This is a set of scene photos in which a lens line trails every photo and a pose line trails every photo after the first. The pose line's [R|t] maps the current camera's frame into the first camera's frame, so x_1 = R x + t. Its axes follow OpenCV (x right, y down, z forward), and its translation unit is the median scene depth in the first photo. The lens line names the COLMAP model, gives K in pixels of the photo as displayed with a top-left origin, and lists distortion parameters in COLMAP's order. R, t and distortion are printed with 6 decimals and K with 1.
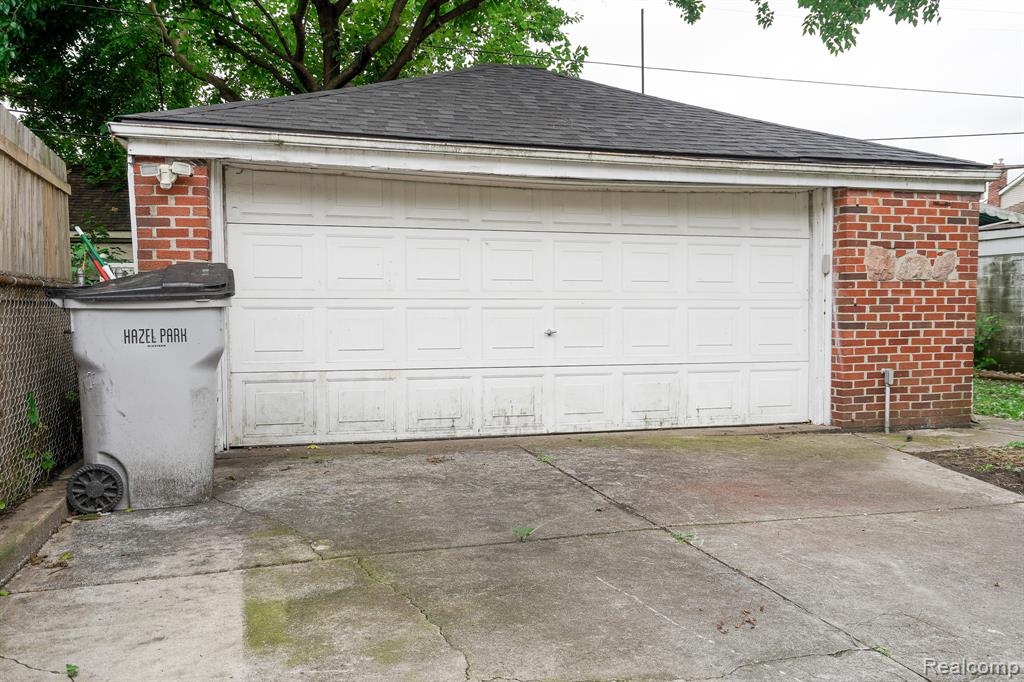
lens RADIAL K [[837.9, 0, 510.1], [0, 837.9, 339.9], [0, 0, 1]] dist [0.012156, 0.004218]
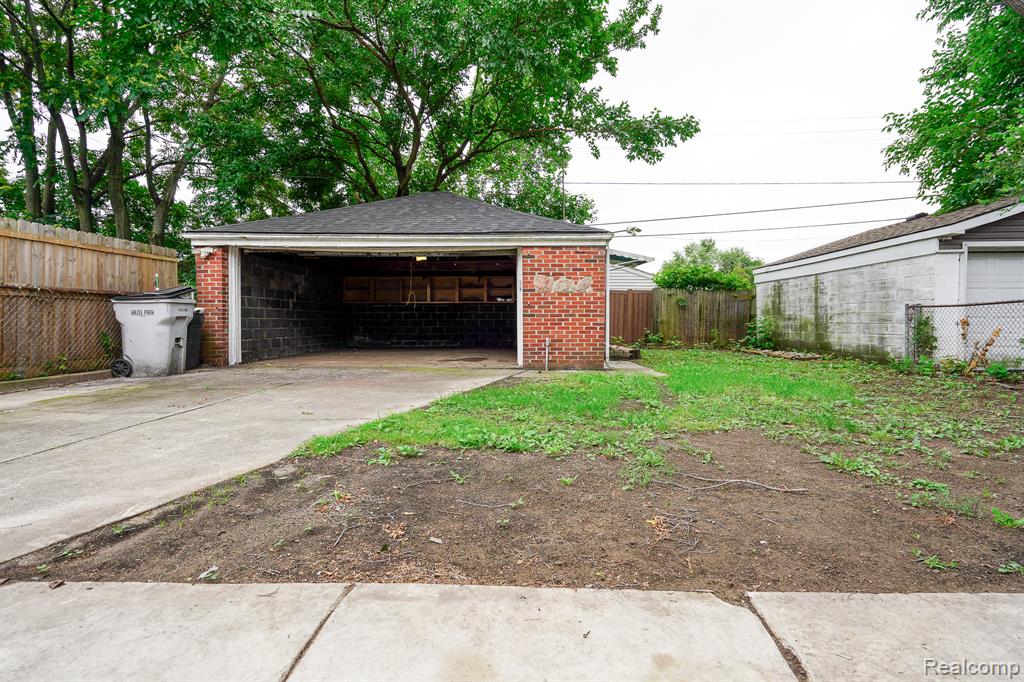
lens RADIAL K [[468.6, 0, 525.1], [0, 468.6, 318.6], [0, 0, 1]] dist [0.003838, 0.000289]
pose [[0.958044, 0.003651, -0.286598, 0.710440], [-0.014602, 0.999242, -0.036082, 0.030345], [0.286249, 0.038753, 0.957371, -0.054451]]
